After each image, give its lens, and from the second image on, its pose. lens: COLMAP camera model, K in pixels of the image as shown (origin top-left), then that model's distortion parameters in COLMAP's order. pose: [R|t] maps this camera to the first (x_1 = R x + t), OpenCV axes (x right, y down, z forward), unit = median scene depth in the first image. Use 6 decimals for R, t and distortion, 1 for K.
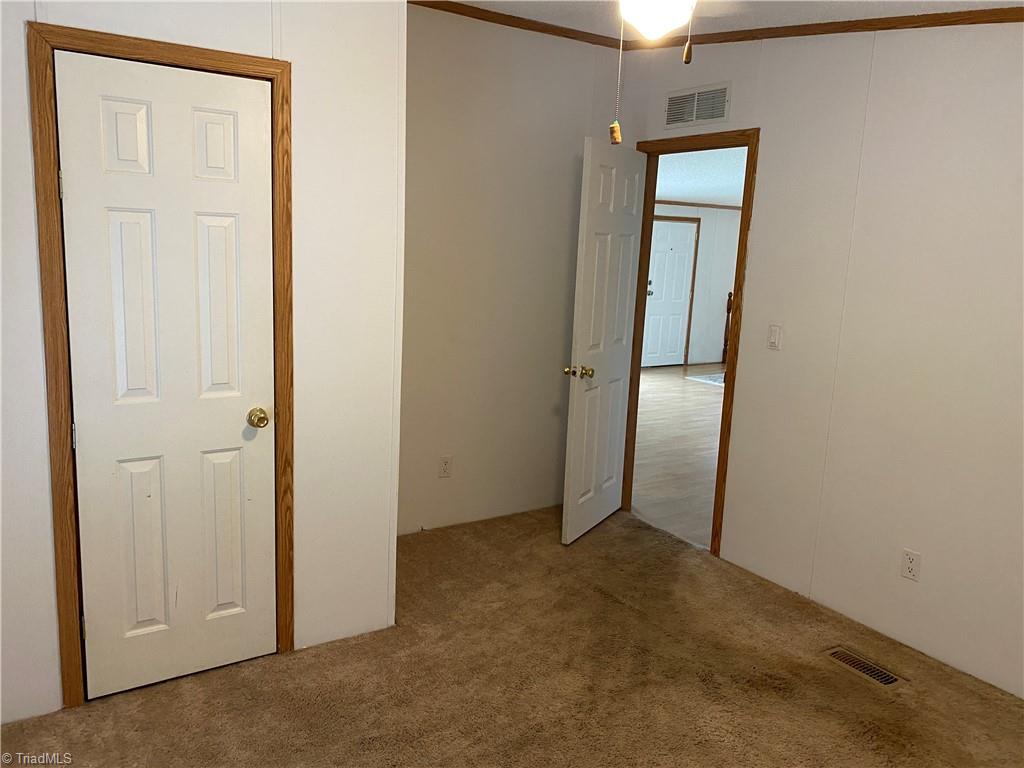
lens RADIAL K [[785.0, 0, 505.1], [0, 785.0, 368.4], [0, 0, 1]] dist [0.025438, -0.032070]
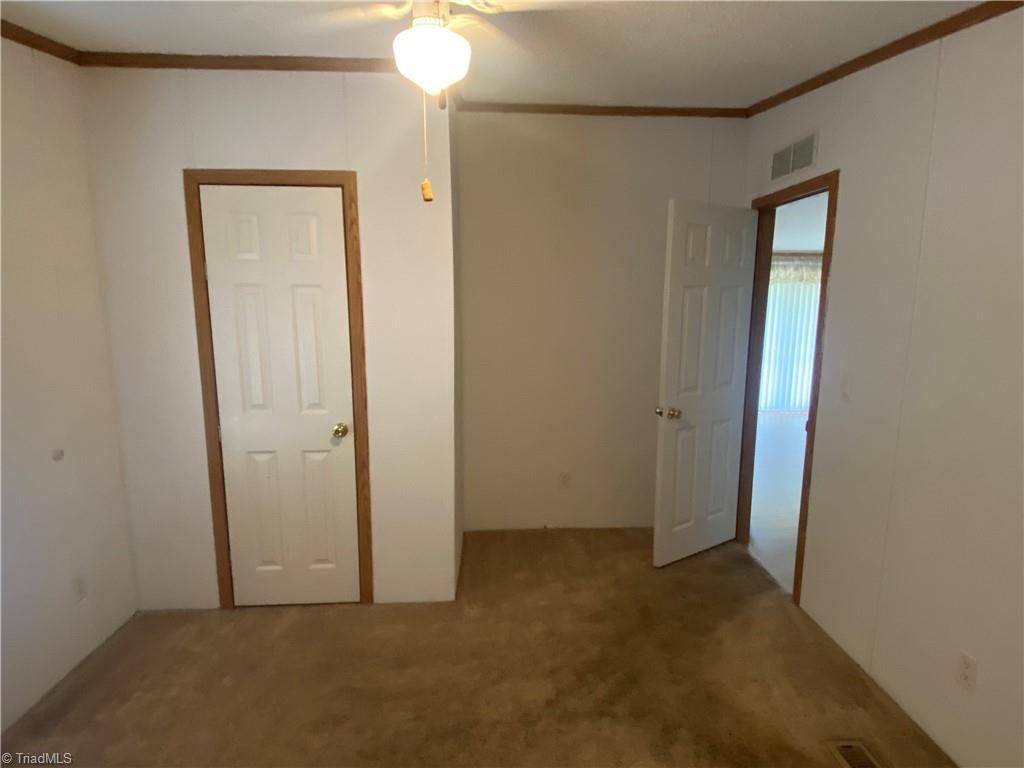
lens RADIAL K [[560.4, 0, 513.0], [0, 560.4, 382.8], [0, 0, 1]] dist [0.008204, -0.005330]
pose [[0.869021, 0.037388, -0.493361, 0.421423], [-0.047713, 0.998826, -0.008351, -0.026183], [0.492469, 0.030797, 0.869785, 0.277185]]
